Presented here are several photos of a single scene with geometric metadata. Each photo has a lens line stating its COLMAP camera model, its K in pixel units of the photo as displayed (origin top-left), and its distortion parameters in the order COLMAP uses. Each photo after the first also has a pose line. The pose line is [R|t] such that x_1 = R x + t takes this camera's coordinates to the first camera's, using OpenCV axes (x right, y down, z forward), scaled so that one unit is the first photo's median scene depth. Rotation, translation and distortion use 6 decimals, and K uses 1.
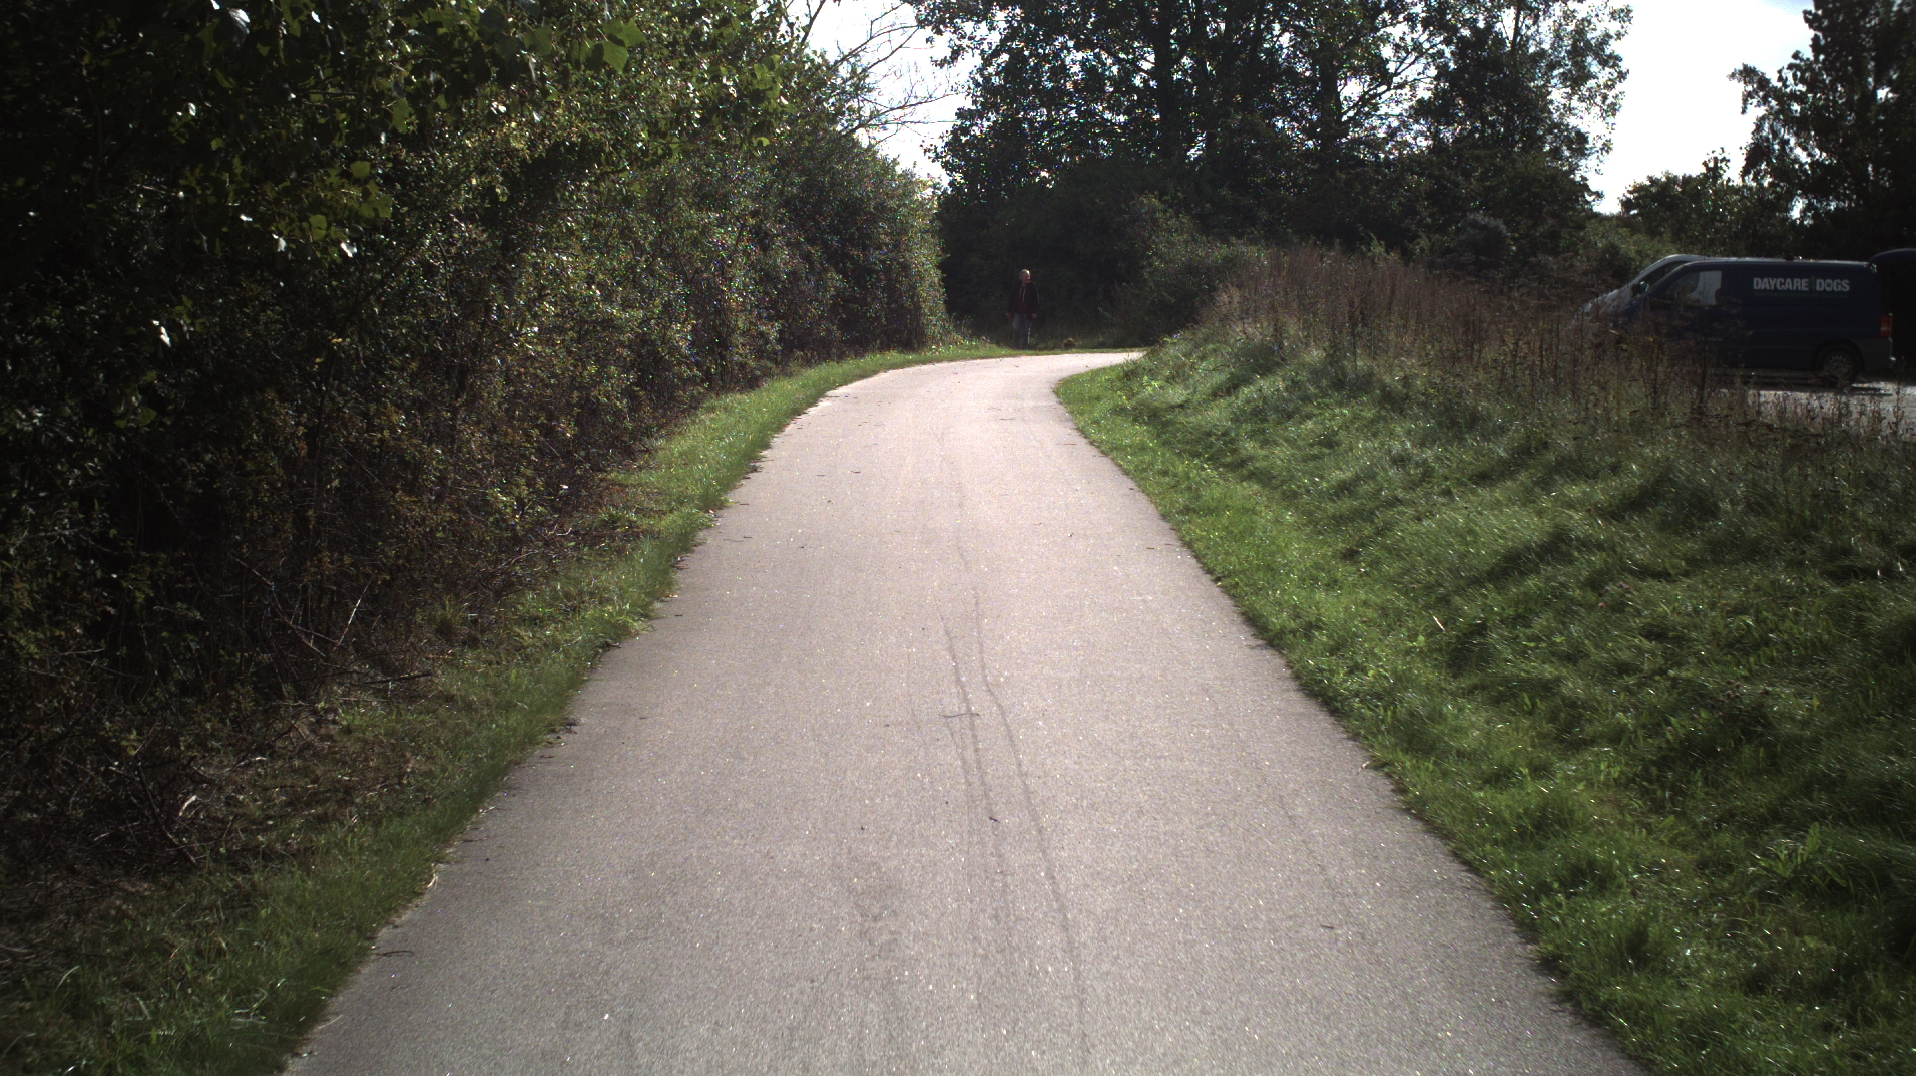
lens RADIAL K [[4511.6, 0, 958.0], [0, 4511.6, 538.0], [0, 0, 1]] dist [-0.306243, 1.075202]
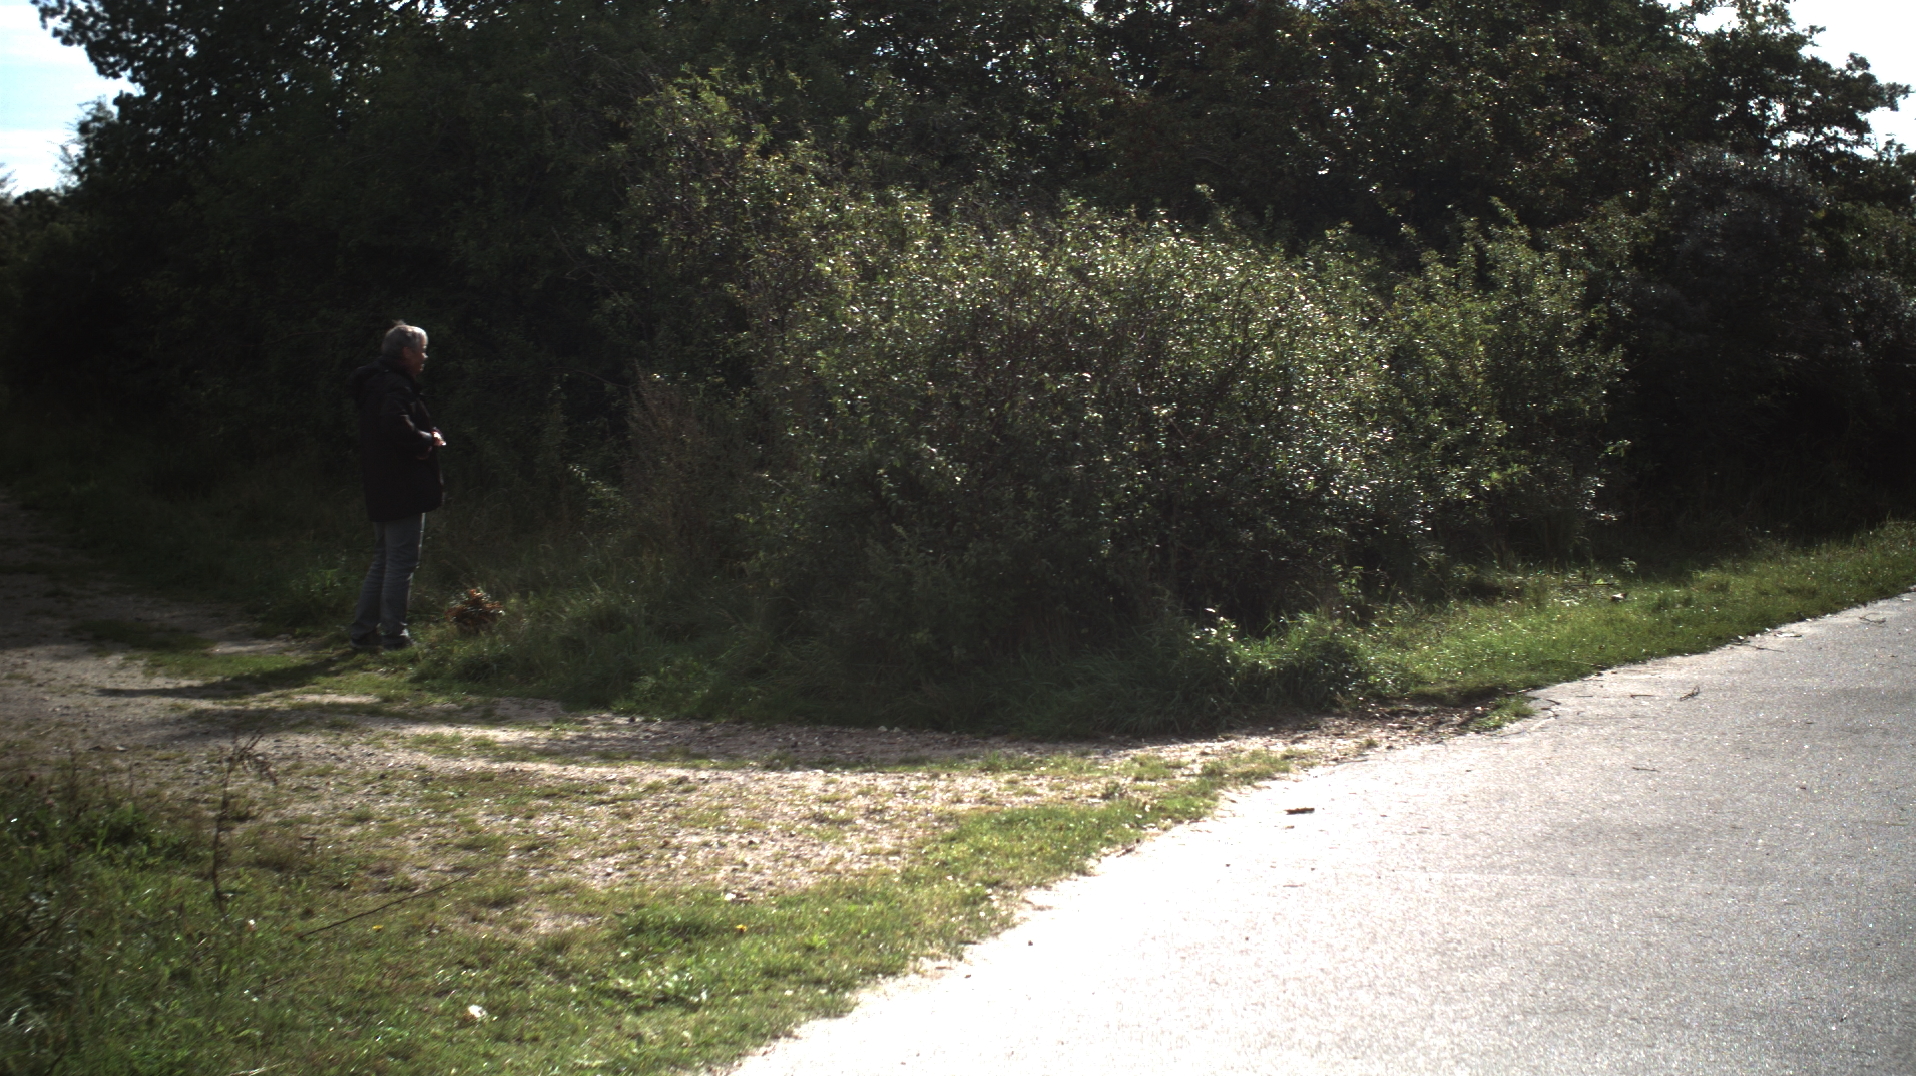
lens RADIAL K [[4511.6, 0, 958.0], [0, 4511.6, 538.0], [0, 0, 1]] dist [-0.306243, 1.075202]
pose [[0.986503, -0.009641, 0.163458, 0.012214], [0.009790, 0.999952, -0.000102, -0.059167], [-0.163449, 0.001701, 0.986550, 0.924772]]
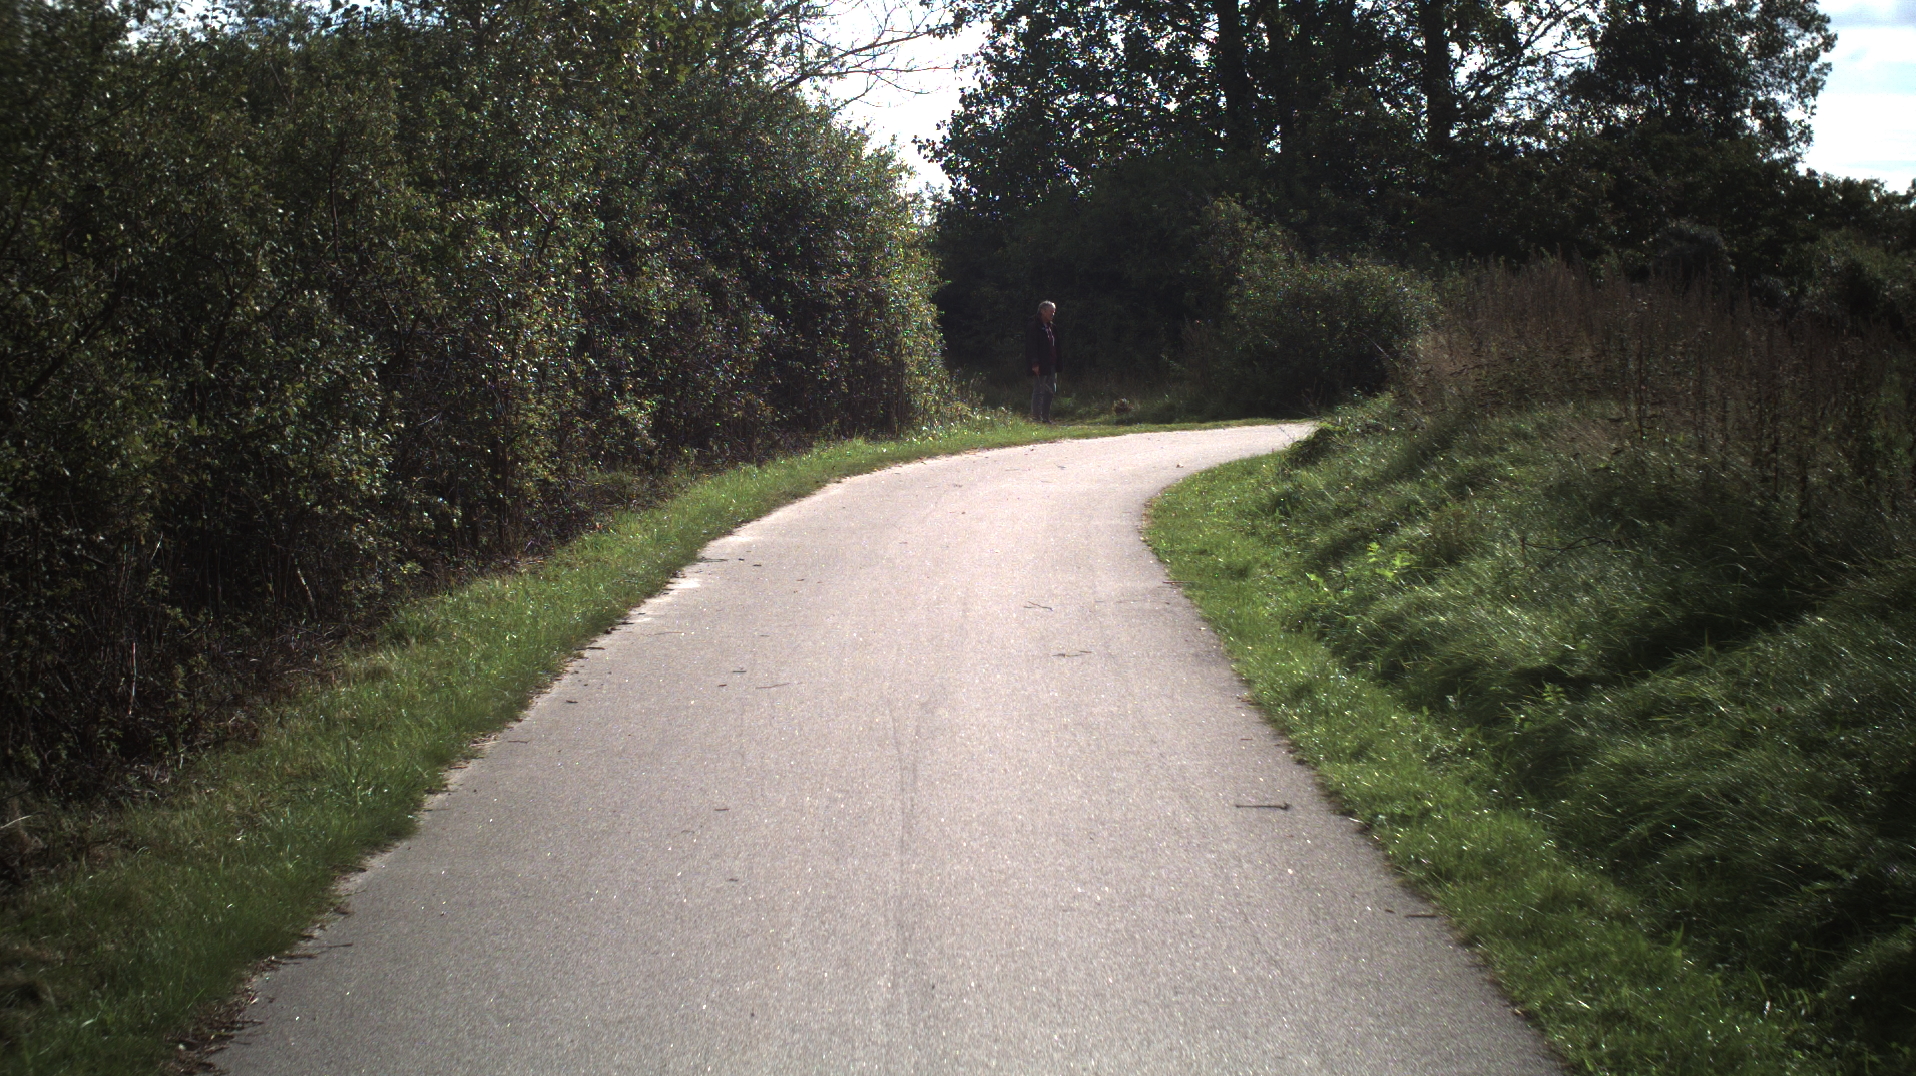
lens RADIAL K [[4511.6, 0, 958.0], [0, 4511.6, 538.0], [0, 0, 1]] dist [-0.306243, 1.075202]
pose [[0.999965, -0.007928, -0.002479, 0.000725], [0.007912, 0.999946, -0.006694, -0.022747], [0.002532, 0.006674, 0.999975, 0.371049]]
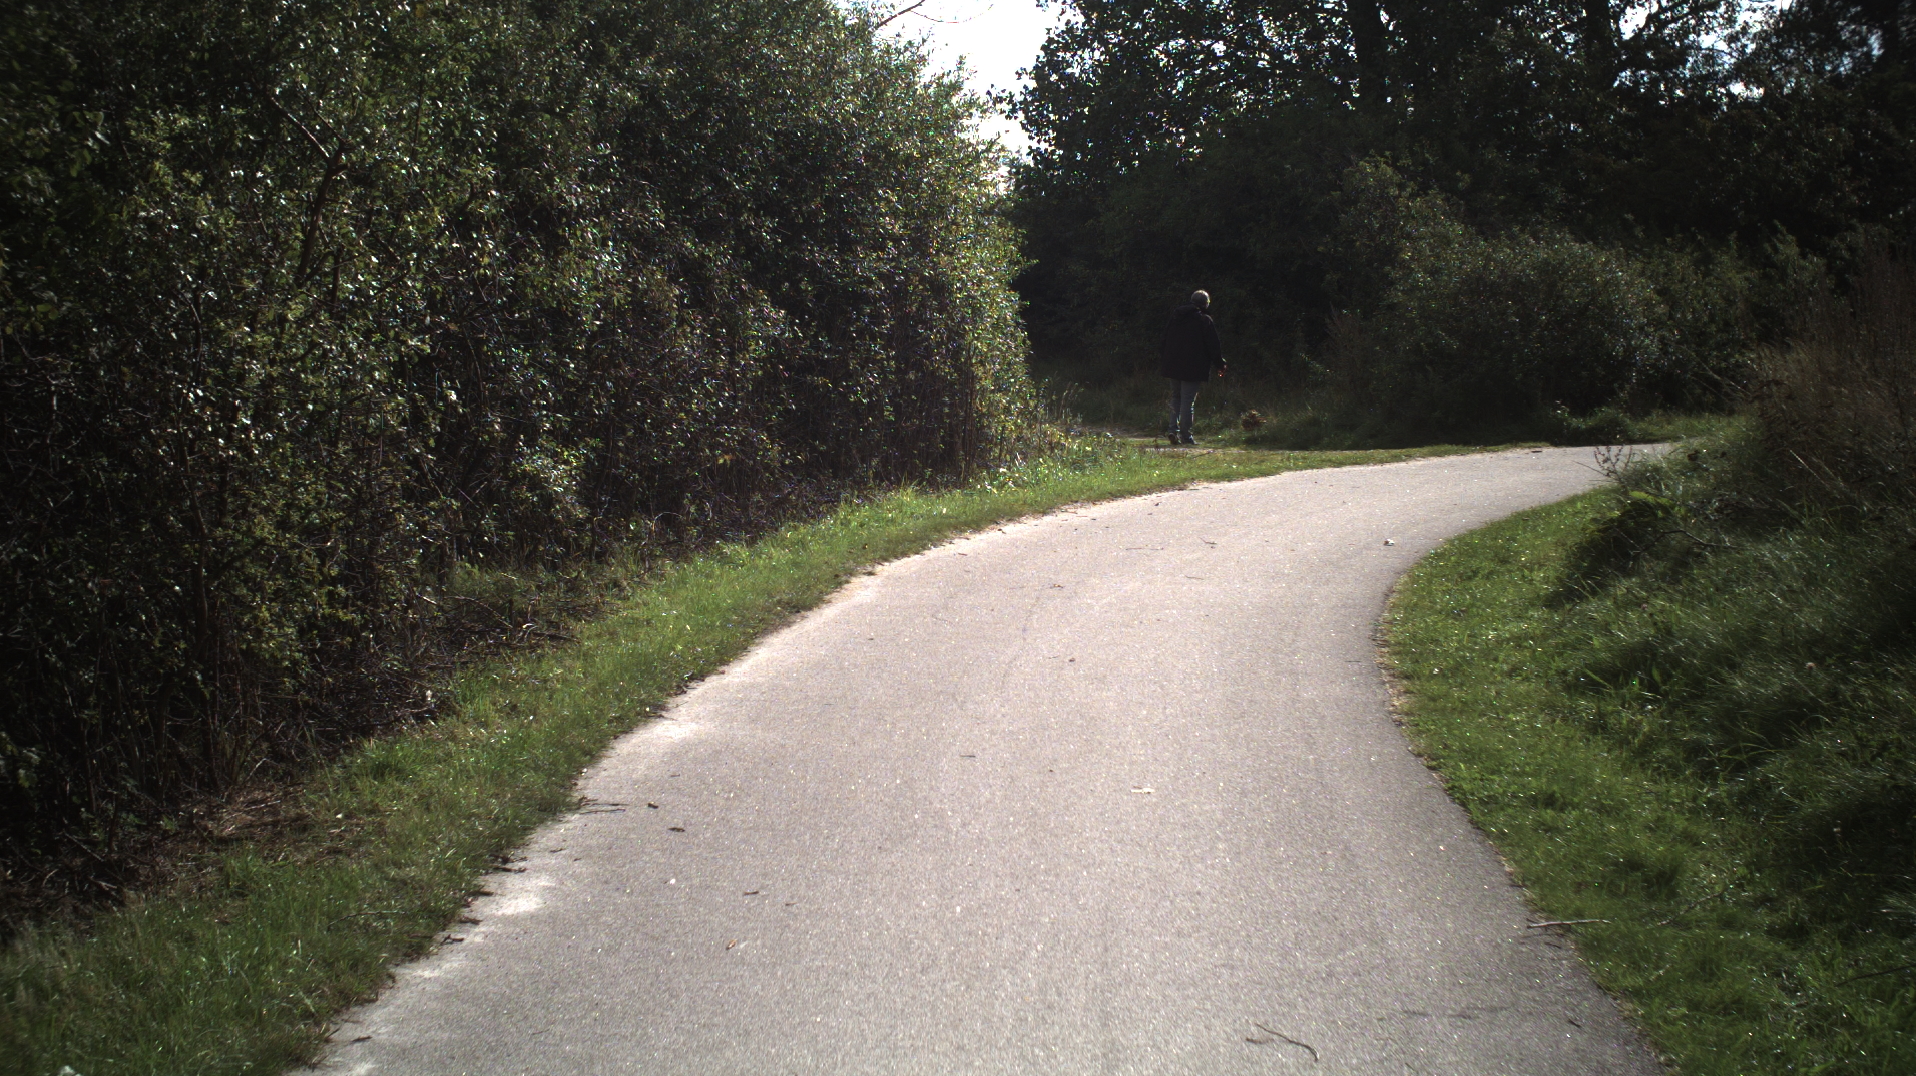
lens RADIAL K [[4511.6, 0, 958.0], [0, 4511.6, 538.0], [0, 0, 1]] dist [-0.306243, 1.075202]
pose [[0.999827, -0.002626, -0.018439, -0.001602], [0.002605, 0.999996, -0.001157, -0.035154], [0.018442, 0.001109, 0.999829, 0.557090]]
